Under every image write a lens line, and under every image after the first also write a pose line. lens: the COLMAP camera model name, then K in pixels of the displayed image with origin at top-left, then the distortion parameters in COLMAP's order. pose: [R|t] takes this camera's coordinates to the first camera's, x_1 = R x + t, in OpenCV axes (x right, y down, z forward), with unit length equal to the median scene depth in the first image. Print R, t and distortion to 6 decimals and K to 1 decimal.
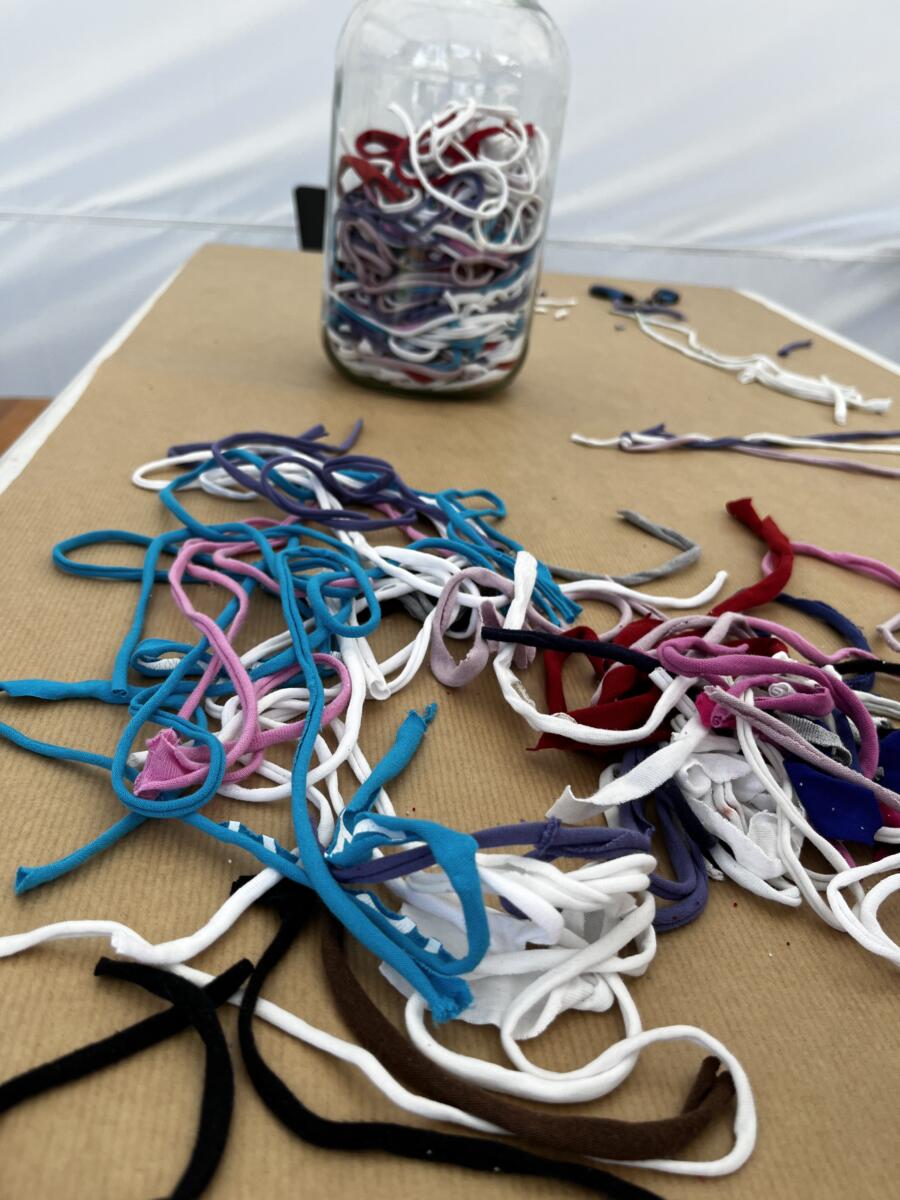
lens RADIAL K [[940.1, 0, 446.8], [0, 940.1, 596.1], [0, 0, 1]] dist [0.055993, -0.110337]
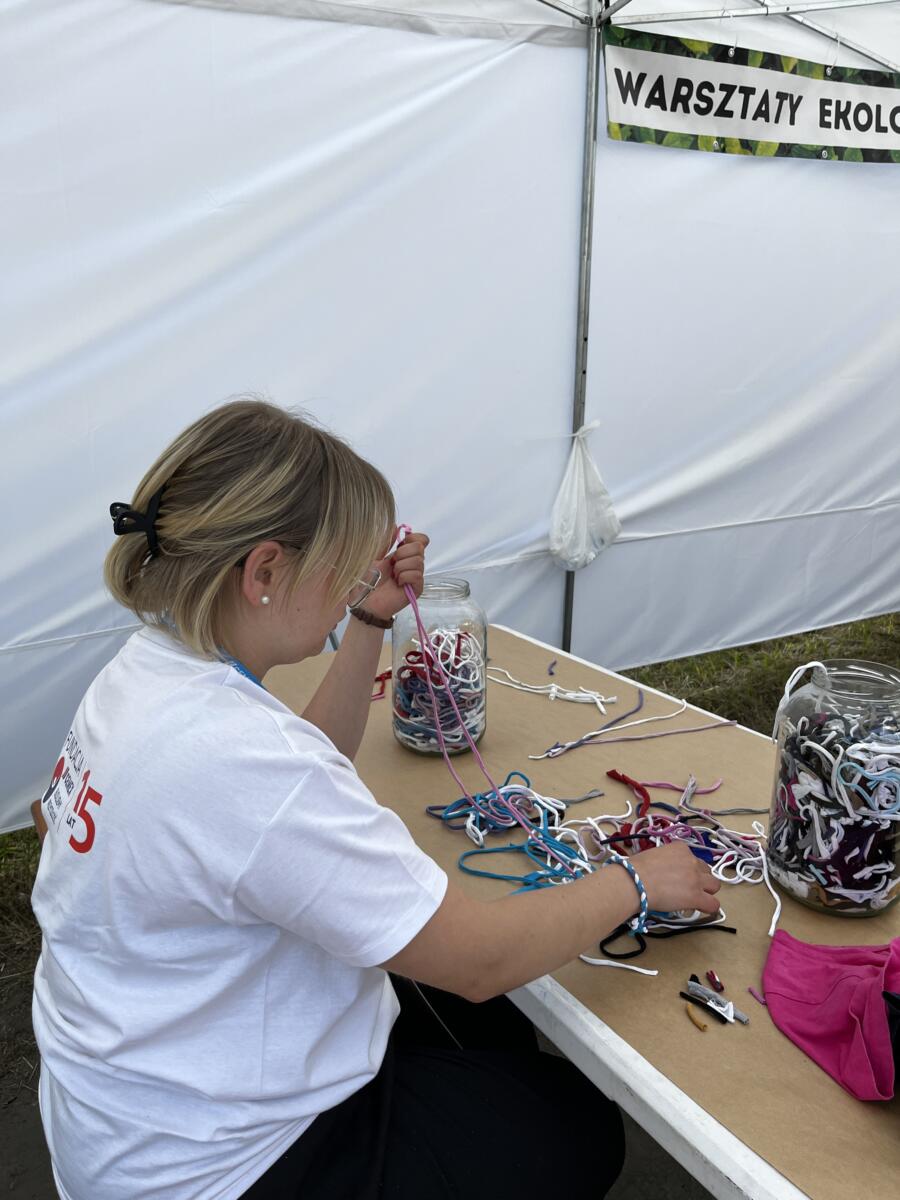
lens RADIAL K [[940.1, 0, 446.8], [0, 940.1, 596.1], [0, 0, 1]] dist [0.055993, -0.110337]
pose [[0.893543, -0.210961, 0.396329, -0.891120], [0.285523, 0.948239, -0.138990, -0.269881], [-0.346494, 0.237355, 0.907527, -1.186810]]
